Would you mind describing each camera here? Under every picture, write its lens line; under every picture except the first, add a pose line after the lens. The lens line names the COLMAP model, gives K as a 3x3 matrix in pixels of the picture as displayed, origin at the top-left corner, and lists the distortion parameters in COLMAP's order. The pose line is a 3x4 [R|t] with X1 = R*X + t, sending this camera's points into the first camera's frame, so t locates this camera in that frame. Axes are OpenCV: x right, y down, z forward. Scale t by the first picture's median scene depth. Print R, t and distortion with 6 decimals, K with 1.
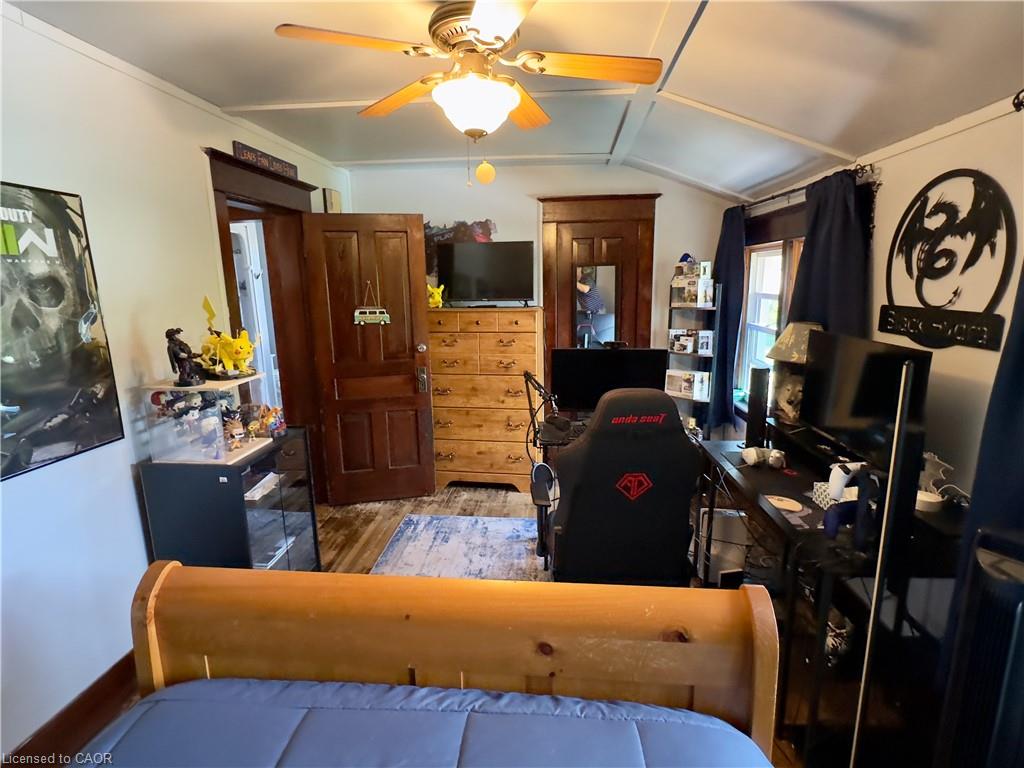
lens RADIAL K [[521.9, 0, 516.7], [0, 521.9, 381.5], [0, 0, 1]] dist [-0.001151, -0.000453]
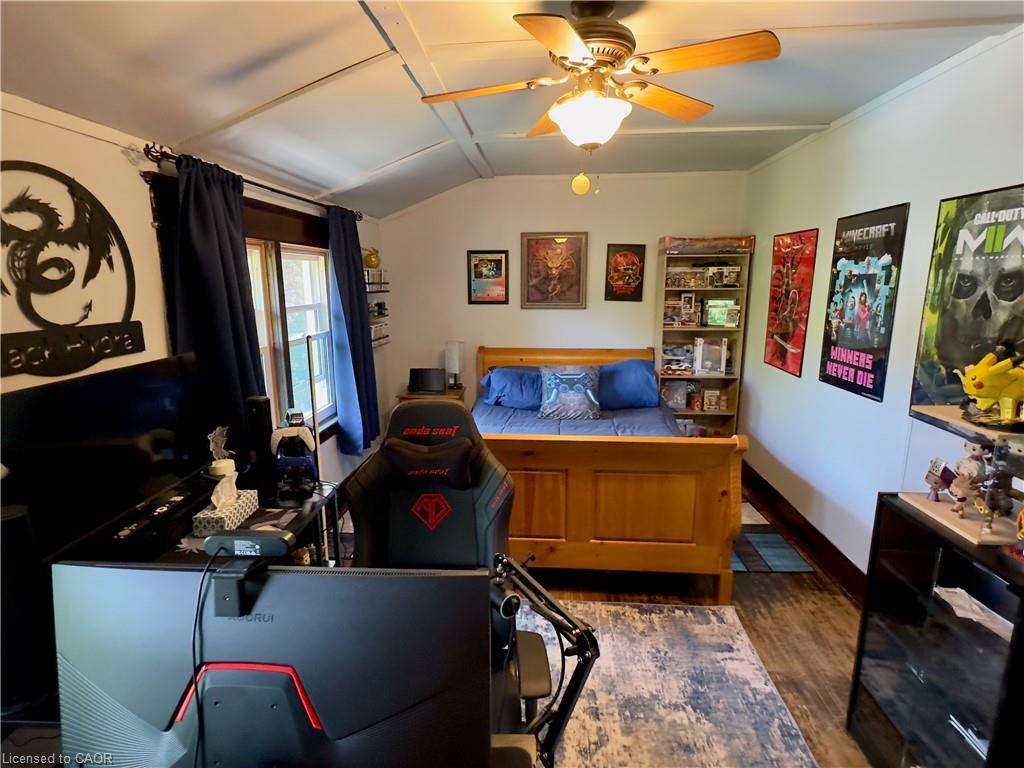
lens RADIAL K [[521.9, 0, 517.1], [0, 521.9, 381.7], [0, 0, 1]] dist [-0.001151, -0.000453]
pose [[-0.999506, 0.023754, -0.020563, 0.091137], [0.013991, 0.922550, 0.385624, -0.397348], [0.028131, 0.385145, -0.922427, 1.943333]]
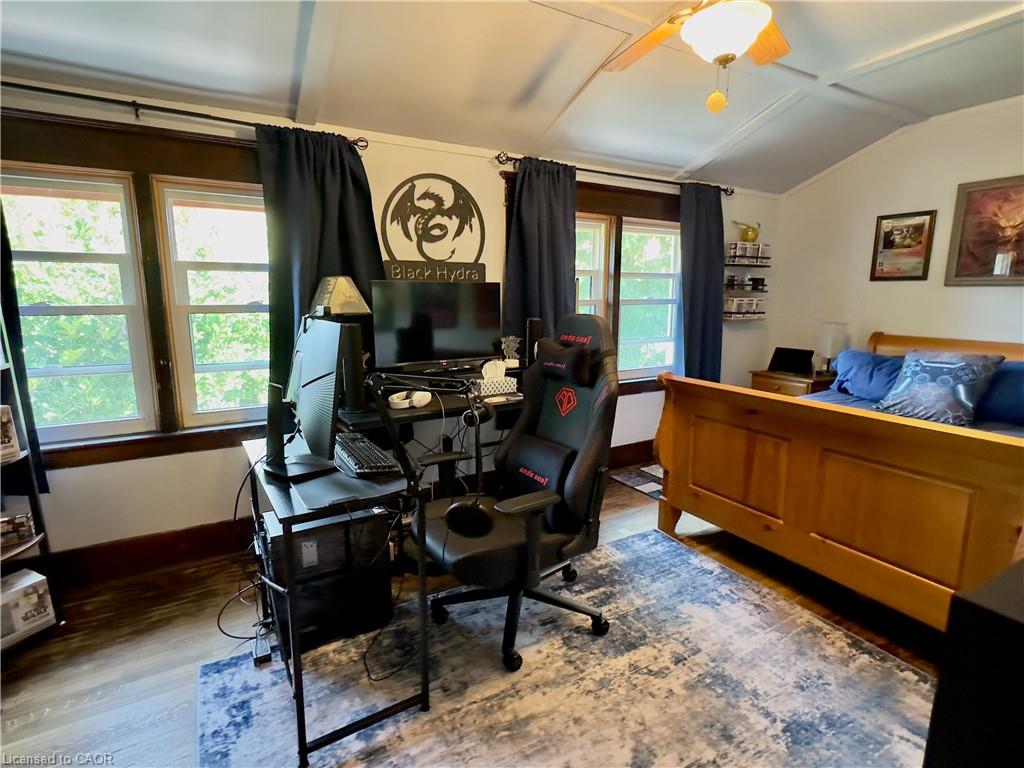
lens RADIAL K [[521.9, 0, 513.8], [0, 521.9, 386.9], [0, 0, 1]] dist [-0.001151, -0.000453]
pose [[-0.574281, -0.131068, 0.808098, -0.695246], [0.168754, 0.946949, 0.273515, -0.183641], [-0.801076, 0.293444, -0.521696, 1.854426]]
